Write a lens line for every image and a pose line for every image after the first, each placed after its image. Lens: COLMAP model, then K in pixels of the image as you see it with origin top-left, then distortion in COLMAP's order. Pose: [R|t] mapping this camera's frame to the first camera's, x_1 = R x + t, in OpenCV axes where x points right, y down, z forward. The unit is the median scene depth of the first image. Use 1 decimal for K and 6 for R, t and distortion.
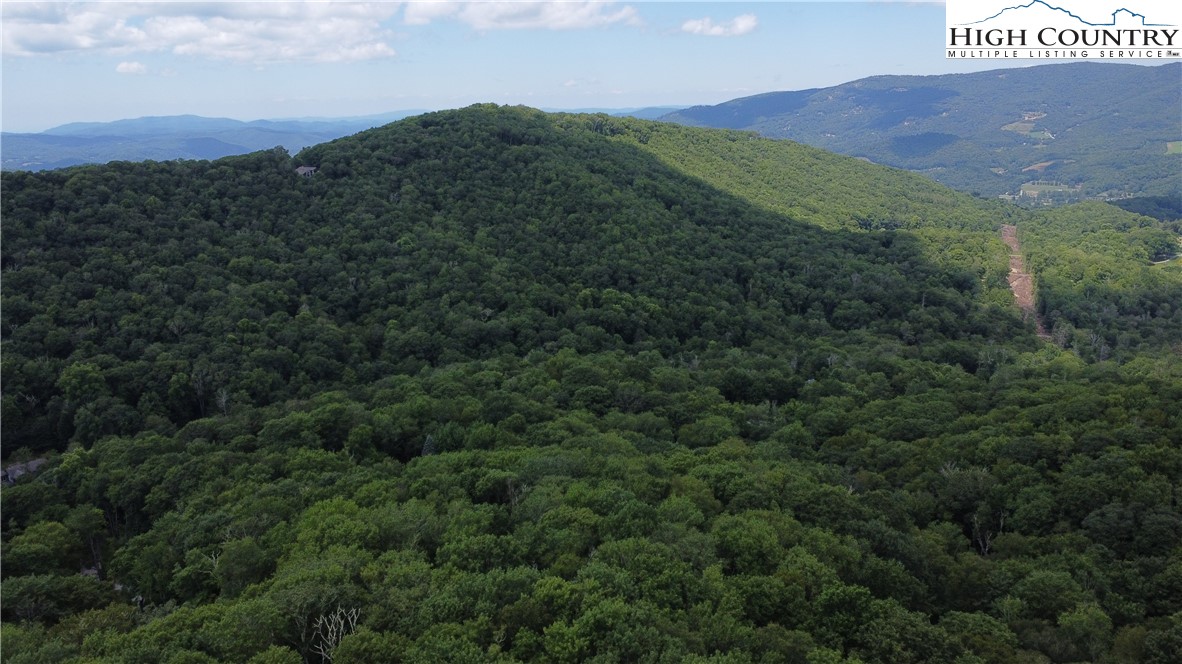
lens RADIAL K [[888.0, 0, 591.3], [0, 888.0, 328.1], [0, 0, 1]] dist [-0.001652, -0.000763]
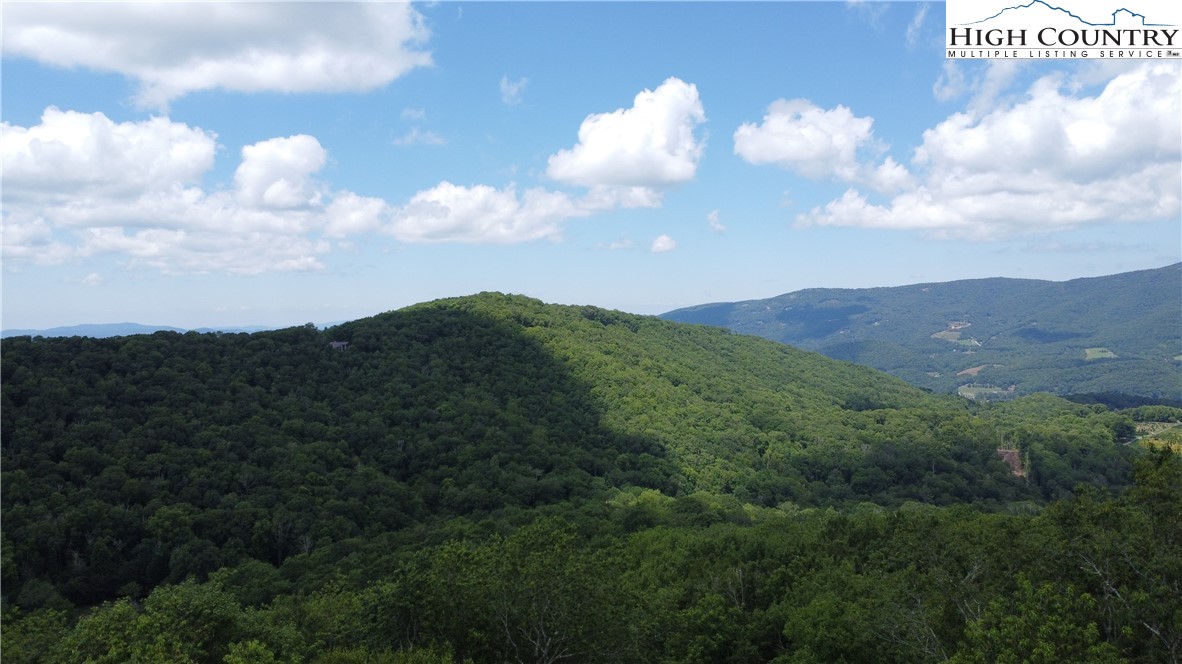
lens RADIAL K [[888.0, 0, 591.3], [0, 888.0, 328.1], [0, 0, 1]] dist [-0.001652, -0.000763]
pose [[0.997791, 0.005521, 0.066207, -0.109610], [0.009925, 0.972969, -0.230724, 0.050959], [-0.065691, 0.230872, 0.970764, -0.030776]]
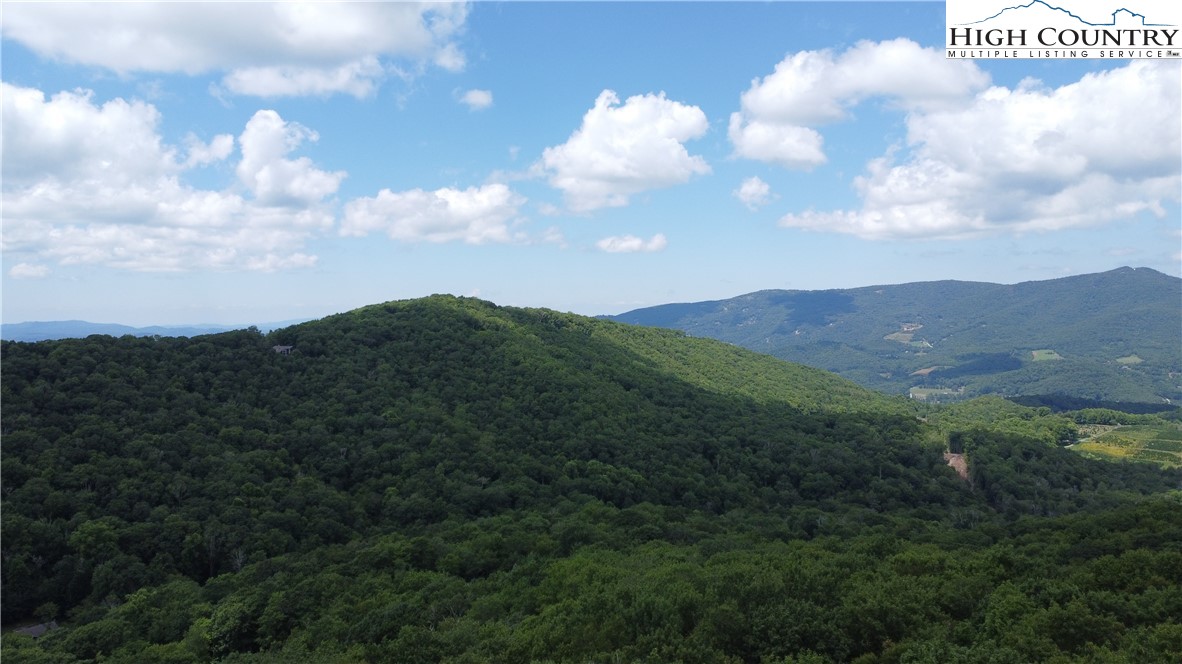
lens RADIAL K [[888.0, 0, 591.3], [0, 888.0, 328.1], [0, 0, 1]] dist [-0.001652, -0.000763]
pose [[0.993666, 0.009677, 0.111955, -0.097085], [0.016403, 0.973124, -0.229698, 0.042268], [-0.111169, 0.230080, 0.966801, -0.024160]]
